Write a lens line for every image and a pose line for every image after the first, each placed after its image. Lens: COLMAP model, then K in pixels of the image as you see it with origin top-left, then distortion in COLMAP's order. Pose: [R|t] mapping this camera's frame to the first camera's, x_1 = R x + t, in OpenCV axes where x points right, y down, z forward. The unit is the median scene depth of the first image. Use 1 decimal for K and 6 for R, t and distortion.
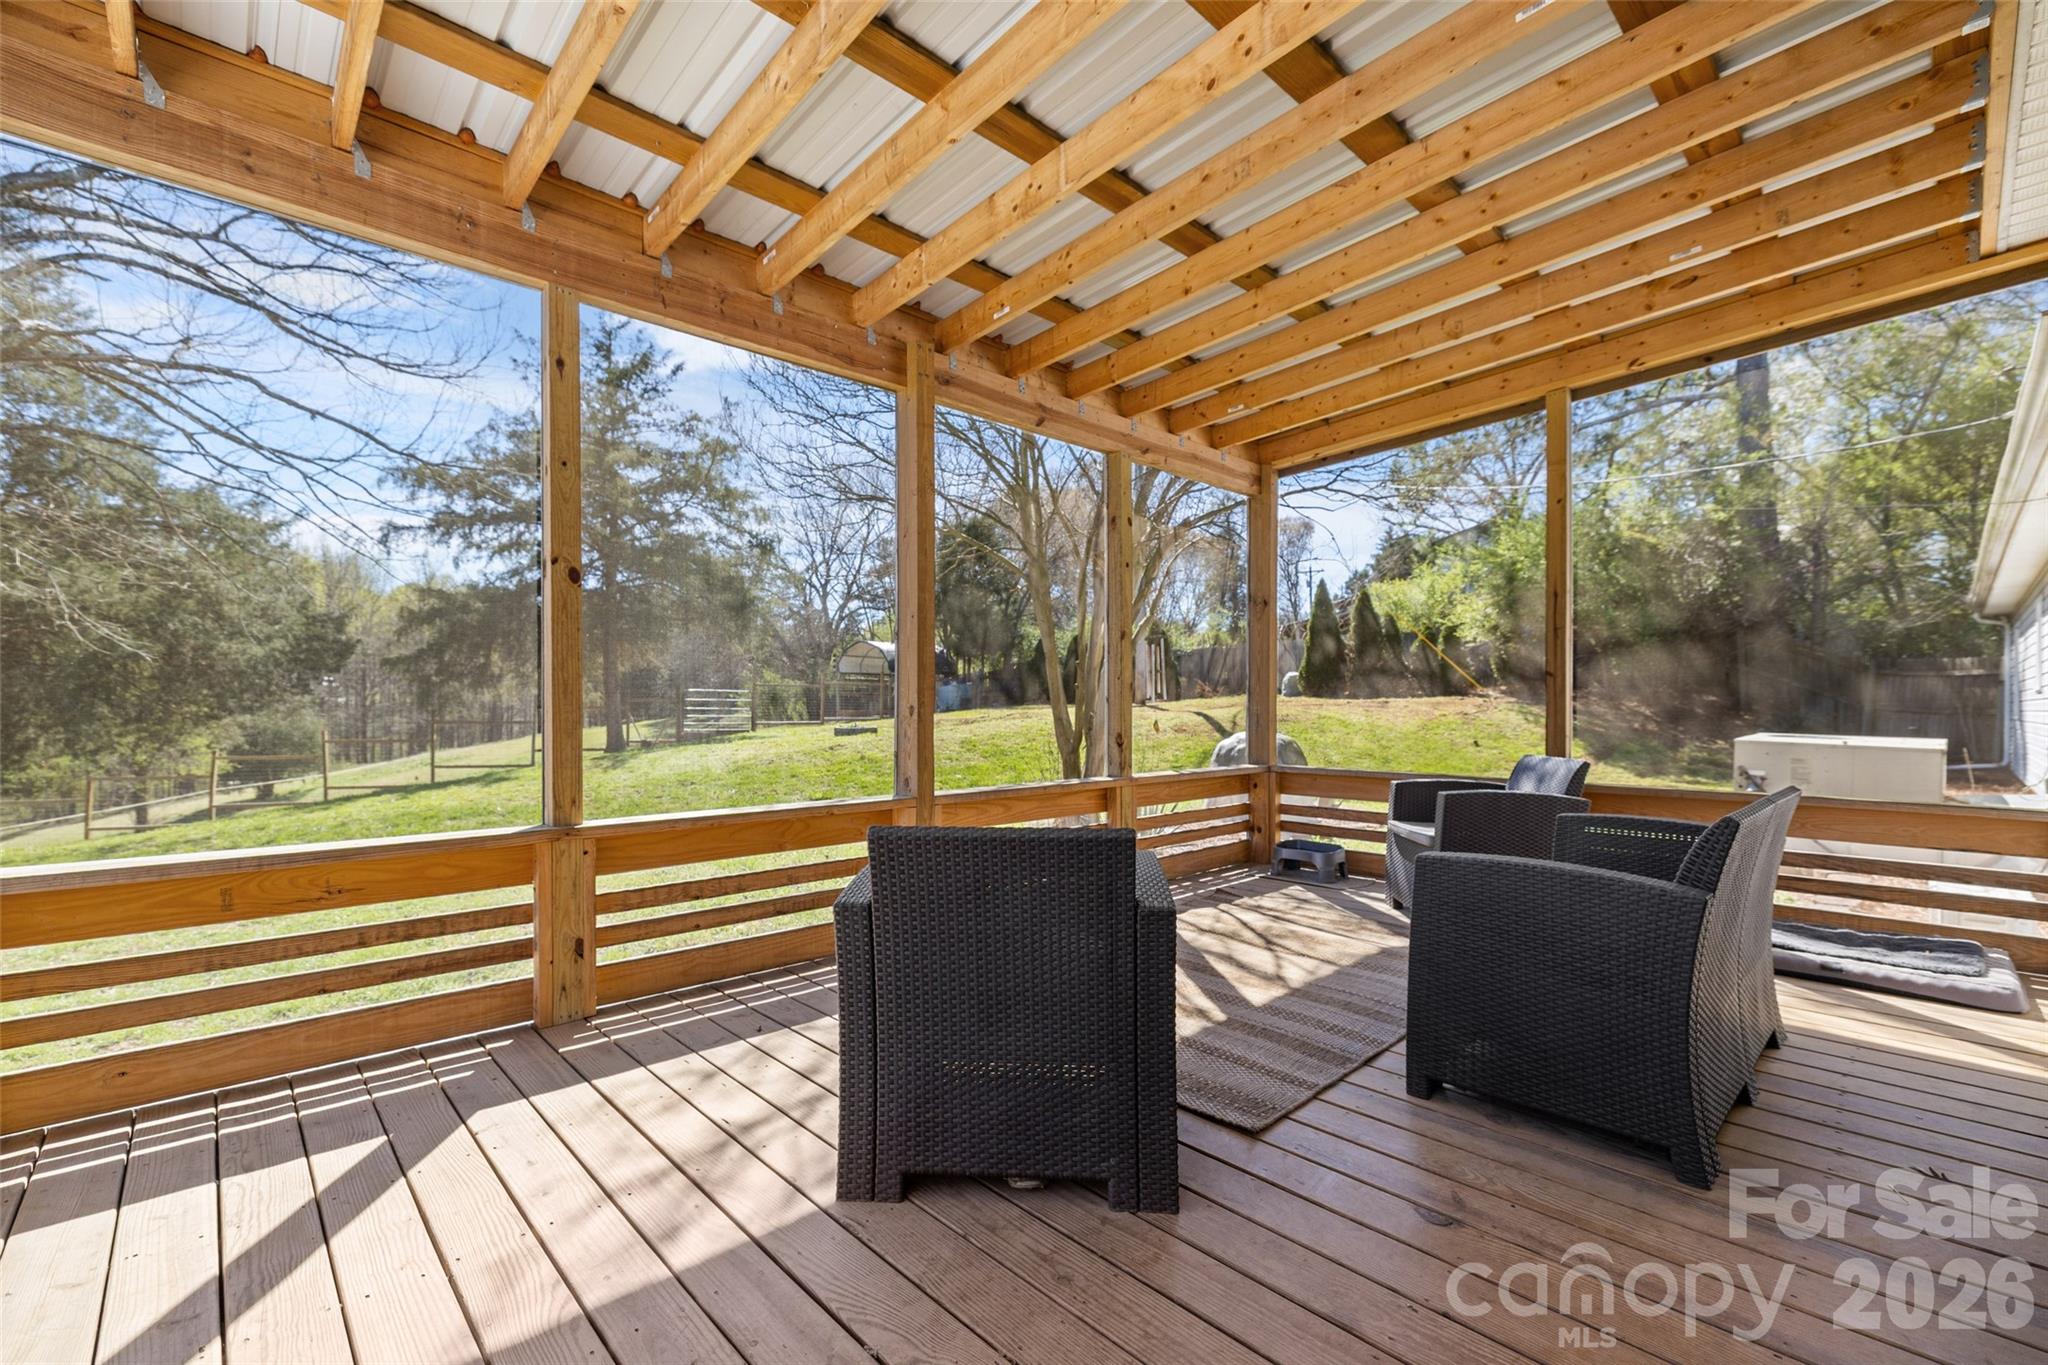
lens RADIAL K [[883.6, 0, 1004.9], [0, 883.6, 686.4], [0, 0, 1]] dist [0.003579, 0.000480]
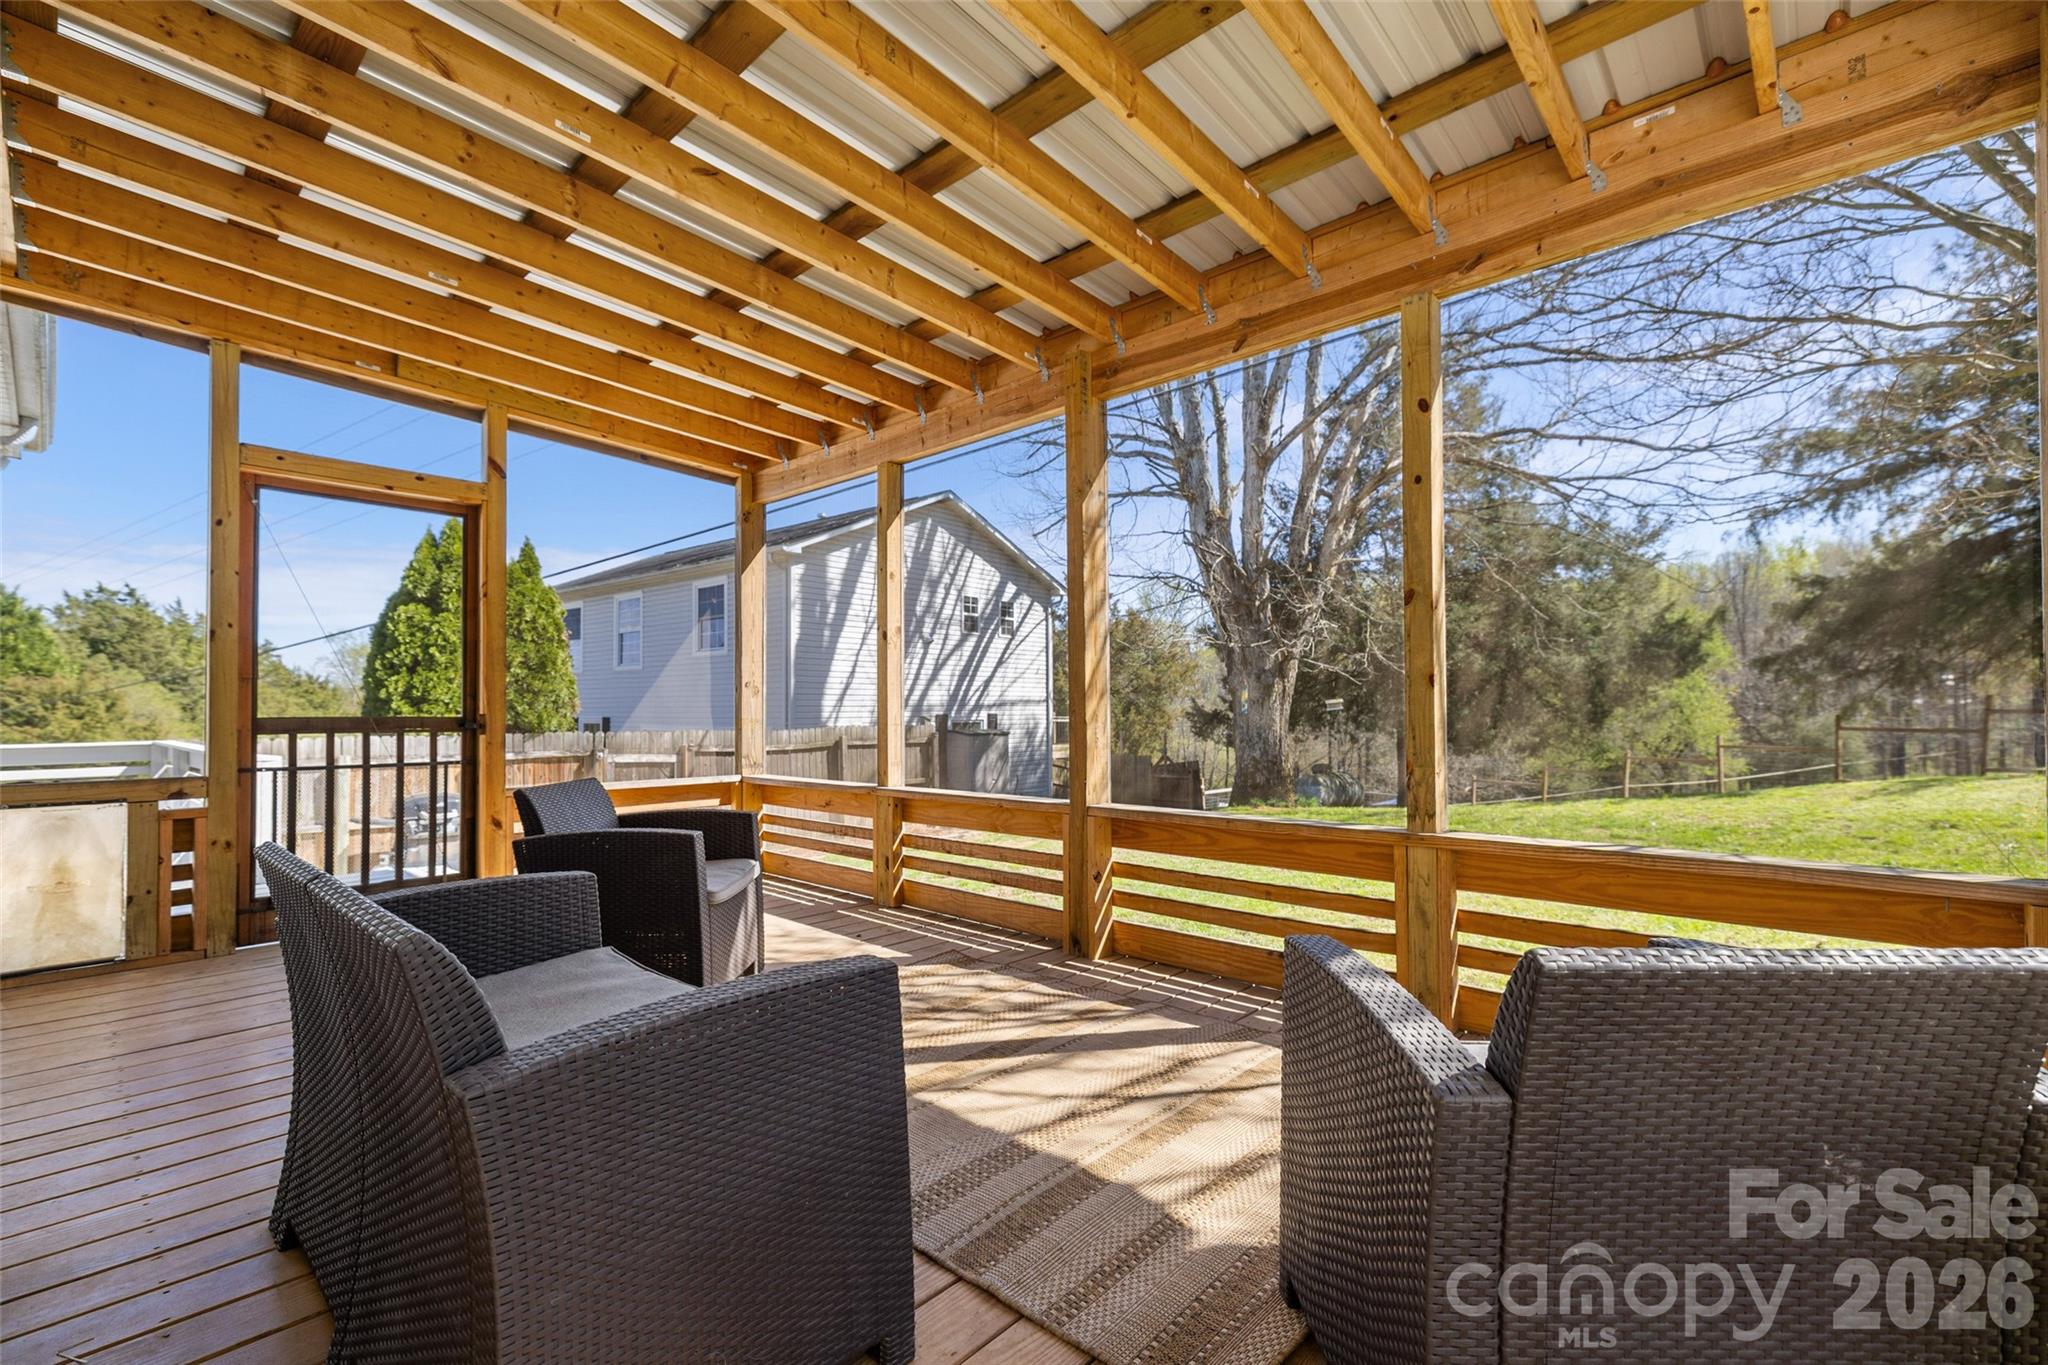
lens RADIAL K [[883.6, 0, 1002.6], [0, 883.6, 689.7], [0, 0, 1]] dist [0.003579, 0.000480]
pose [[0.067636, -0.025918, -0.997373, 0.934576], [0.025598, 0.999379, -0.024234, 0.018092], [0.997382, -0.023892, 0.068257, 0.891222]]
